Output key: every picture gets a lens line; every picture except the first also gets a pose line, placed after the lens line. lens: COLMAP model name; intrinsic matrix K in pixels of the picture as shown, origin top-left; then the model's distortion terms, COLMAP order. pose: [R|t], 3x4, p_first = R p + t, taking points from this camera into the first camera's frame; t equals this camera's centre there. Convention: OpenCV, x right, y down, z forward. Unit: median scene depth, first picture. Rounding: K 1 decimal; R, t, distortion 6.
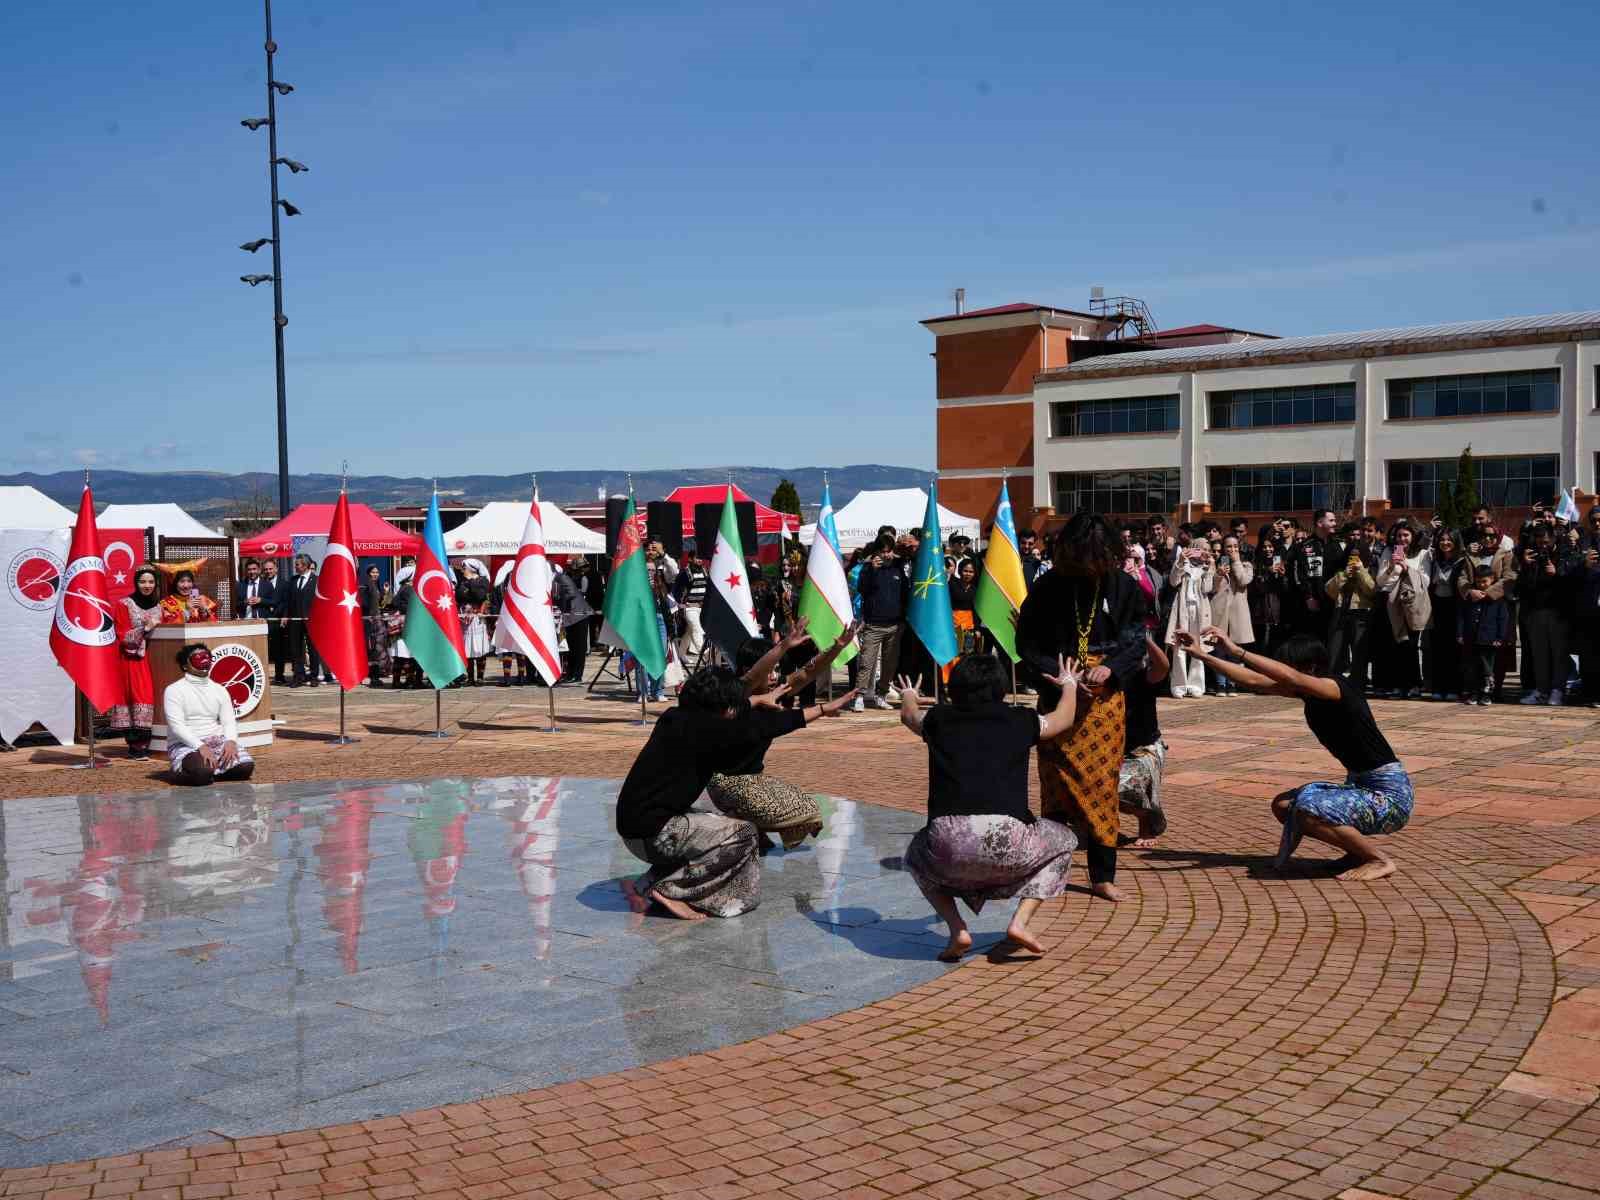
lens RADIAL K [[1789.8, 0, 800.0], [0, 1789.8, 600.0], [0, 0, 1]] dist [0.020154, -0.006430]
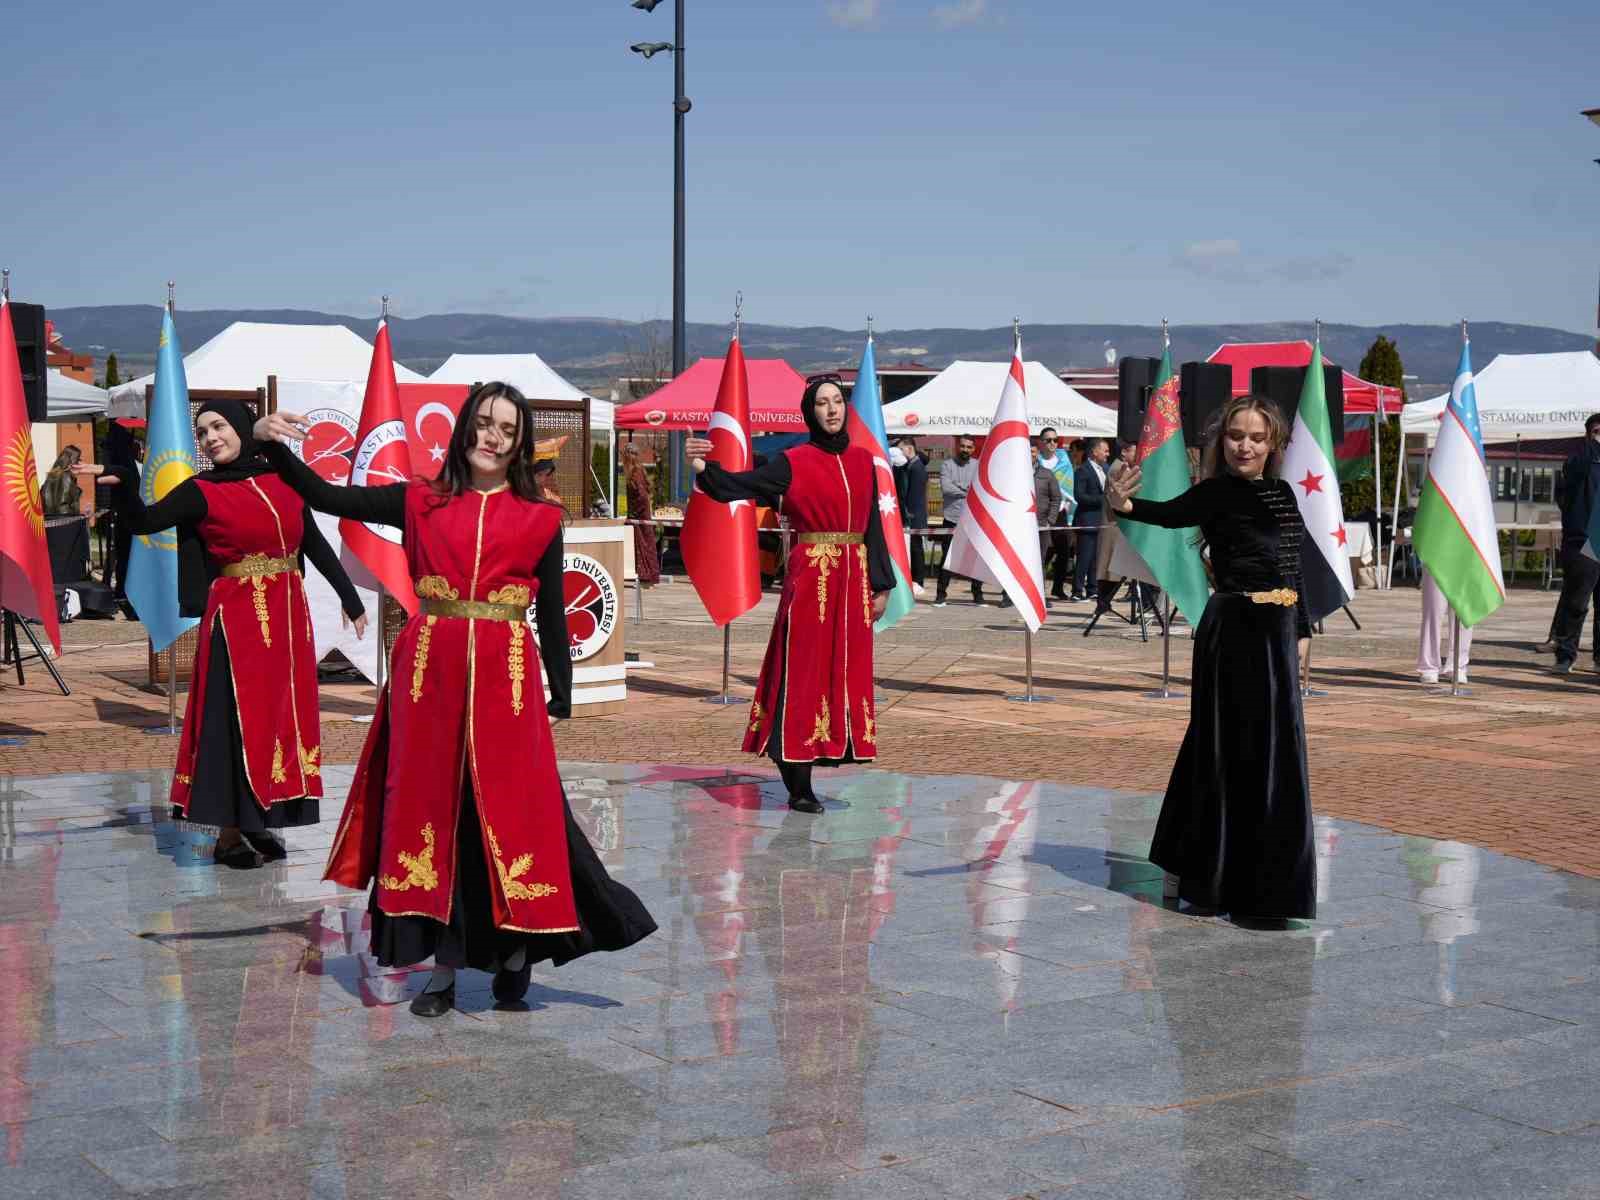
lens RADIAL K [[2414.7, 0, 800.0], [0, 2414.7, 600.0], [0, 0, 1]] dist [0.001175, -0.006215]
pose [[0.971763, 0.042843, -0.232038, -0.016103], [-0.033148, 0.998413, 0.045525, -0.003415], [0.233620, -0.036548, 0.971641, 0.127087]]
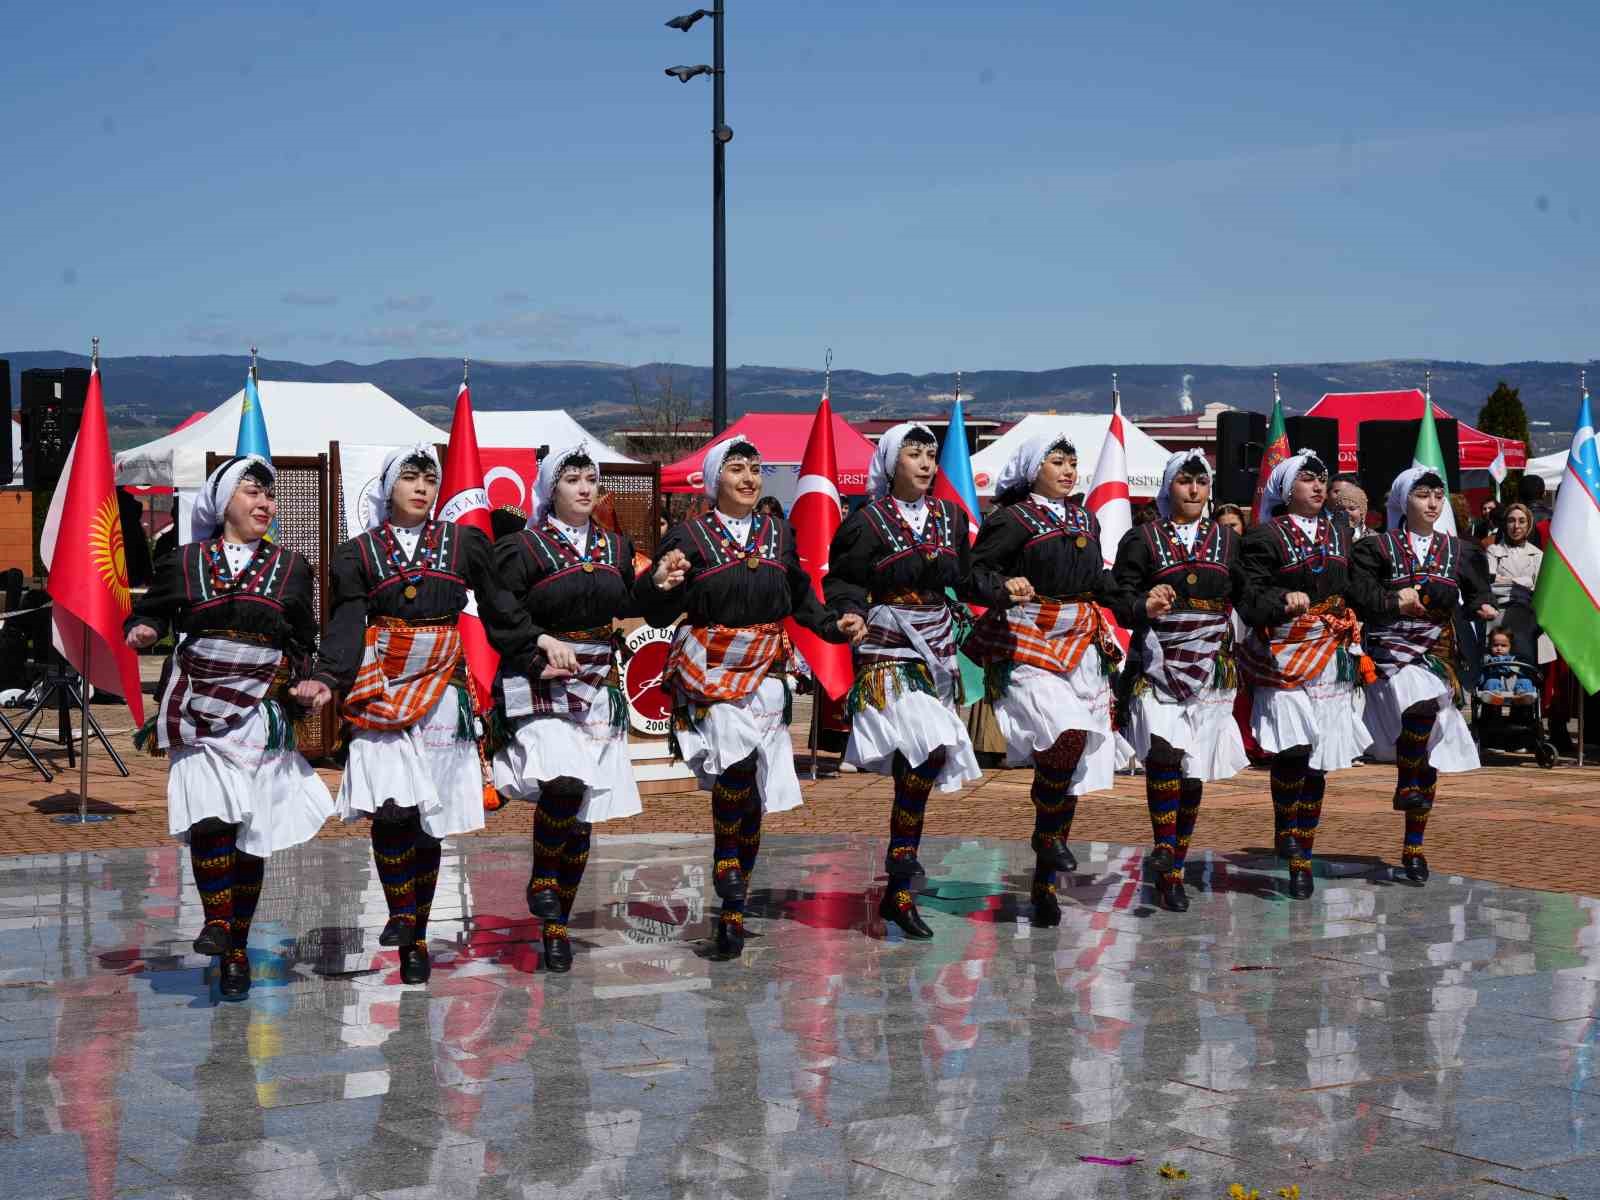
lens RADIAL K [[2847.0, 0, 800.0], [0, 2847.0, 600.0], [0, 0, 1]] dist [-0.019689, -0.069348]
pose [[0.969924, 0.027956, -0.241796, -0.011439], [-0.025389, 0.999583, 0.013729, -0.000042], [0.242079, -0.007177, 0.970230, -0.017663]]
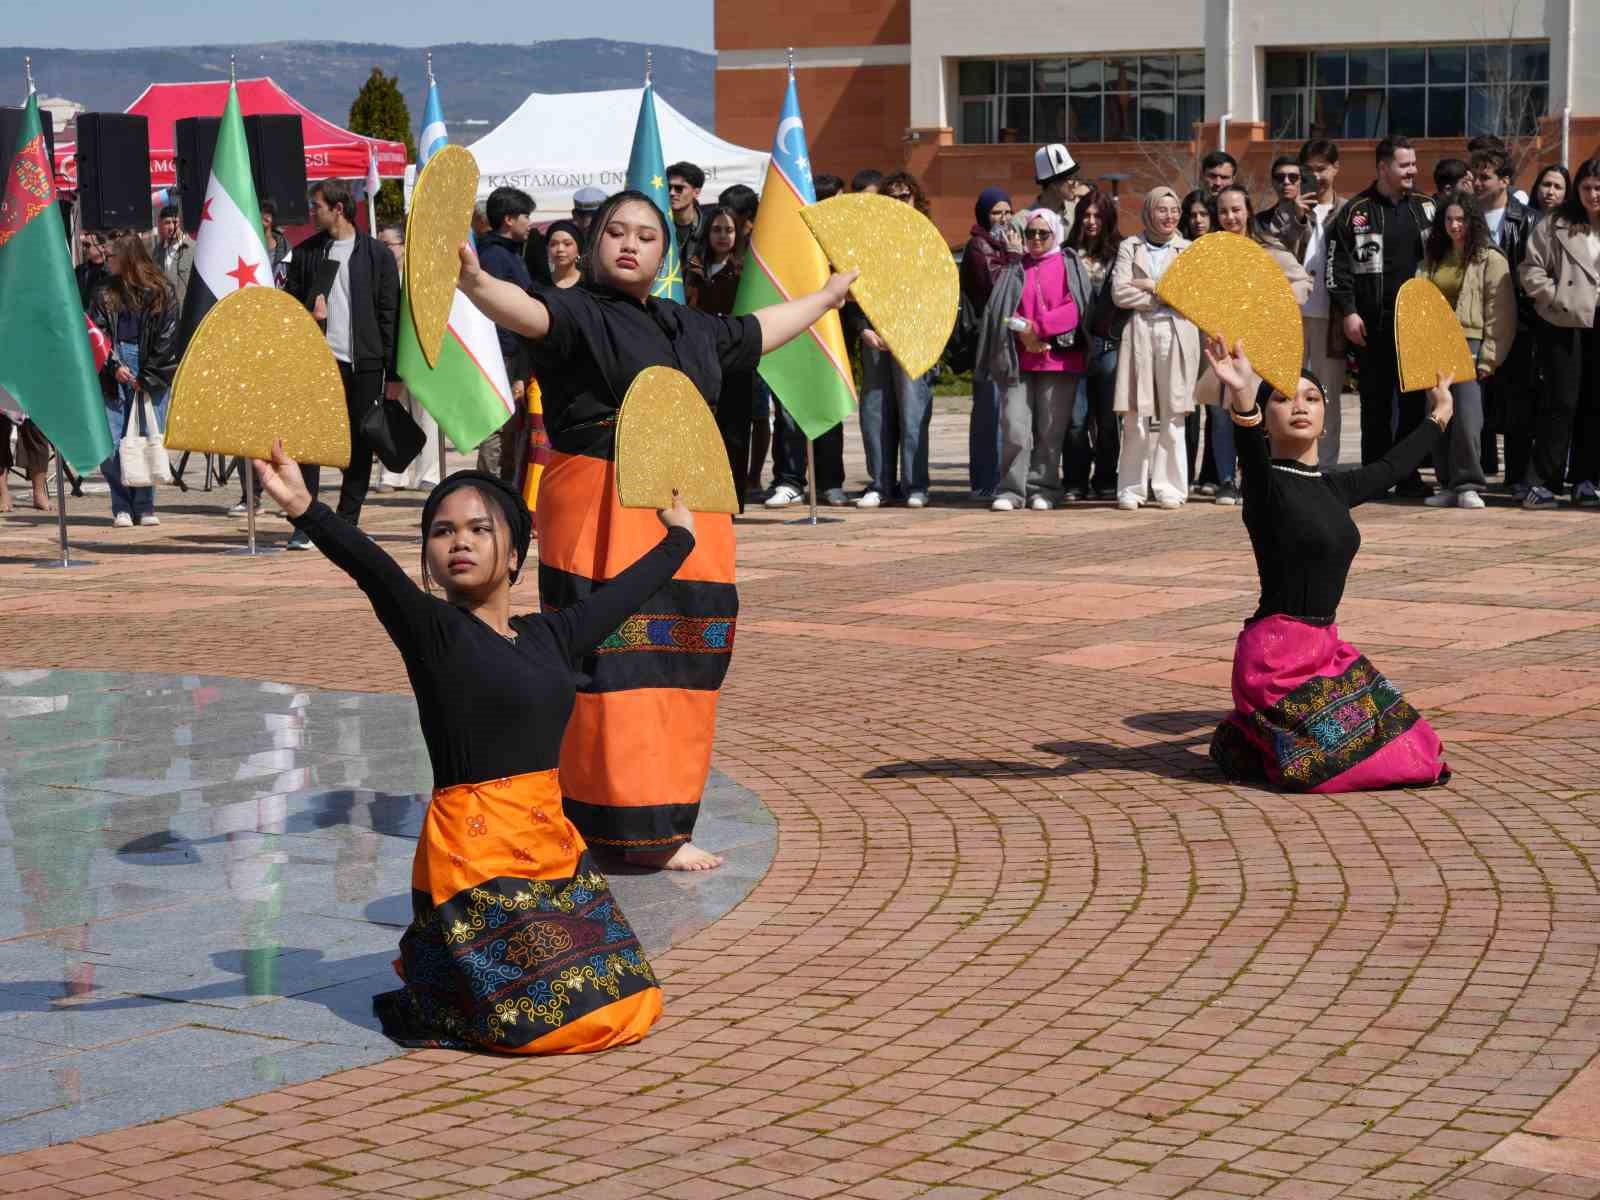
lens RADIAL K [[3682.8, 0, 801.8], [0, 3682.8, 647.1], [0, 0, 1]] dist [-0.022451, 0.028846]
pose [[0.995363, -0.010196, 0.095643, 0.023937], [0.001716, 0.996090, 0.088327, 0.002531], [-0.096170, -0.087754, 0.991489, -0.044215]]
